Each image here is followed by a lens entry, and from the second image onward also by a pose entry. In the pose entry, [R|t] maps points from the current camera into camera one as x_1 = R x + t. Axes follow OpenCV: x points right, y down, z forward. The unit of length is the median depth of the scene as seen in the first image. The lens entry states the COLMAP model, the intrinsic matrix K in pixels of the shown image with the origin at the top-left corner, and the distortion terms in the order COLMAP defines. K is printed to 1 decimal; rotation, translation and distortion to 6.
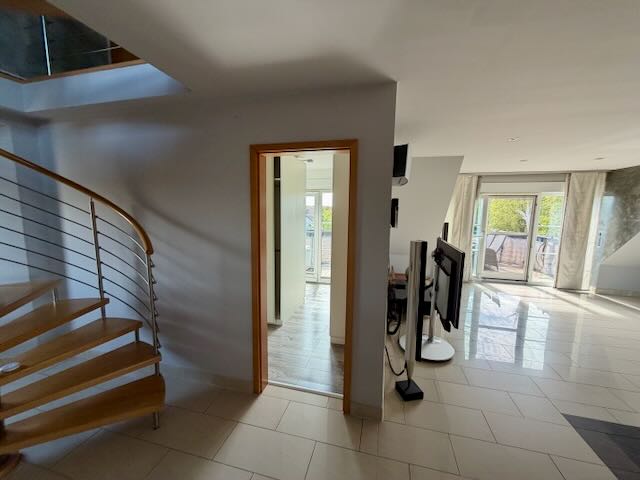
lens RADIAL K [[255.5, 0, 320.0], [0, 255.5, 240.0], [0, 0, 1]] dist [-0.003609, -0.000343]
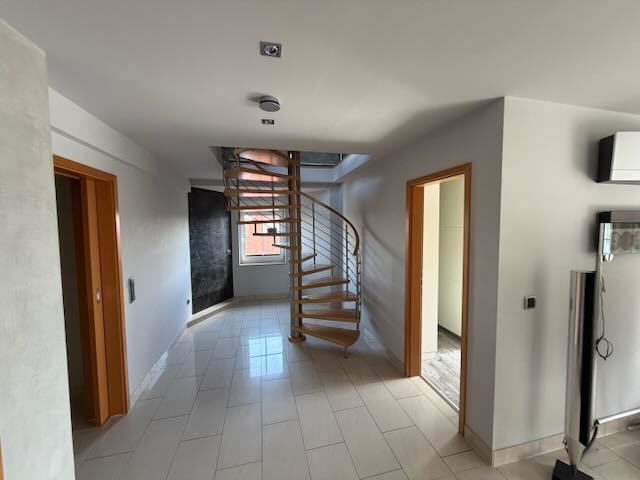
lens RADIAL K [[255.5, 0, 320.0], [0, 255.5, 240.0], [0, 0, 1]] dist [-0.003609, -0.000343]
pose [[0.460259, 0.035918, -0.887058, 0.298124], [-0.093543, 0.995581, -0.008224, -0.003362], [0.882843, 0.086763, 0.461585, -0.001854]]
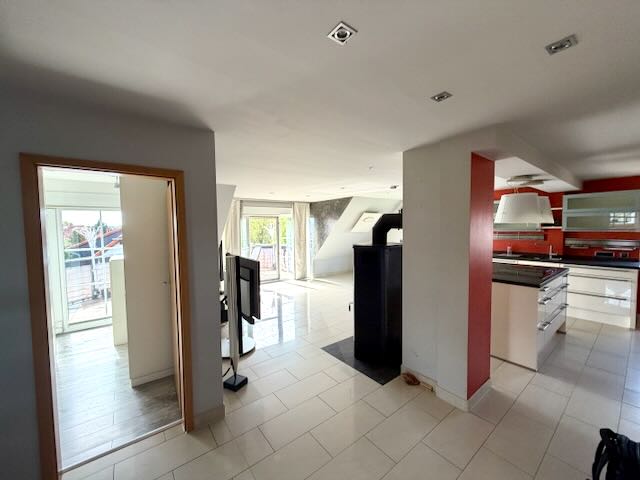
lens RADIAL K [[255.5, 0, 320.0], [0, 255.5, 240.0], [0, 0, 1]] dist [-0.003609, -0.000343]
pose [[0.615814, -0.061939, 0.785453, -0.140999], [0.114530, 0.993354, -0.011460, -0.004839], [-0.779523, 0.097015, 0.618815, -0.047940]]
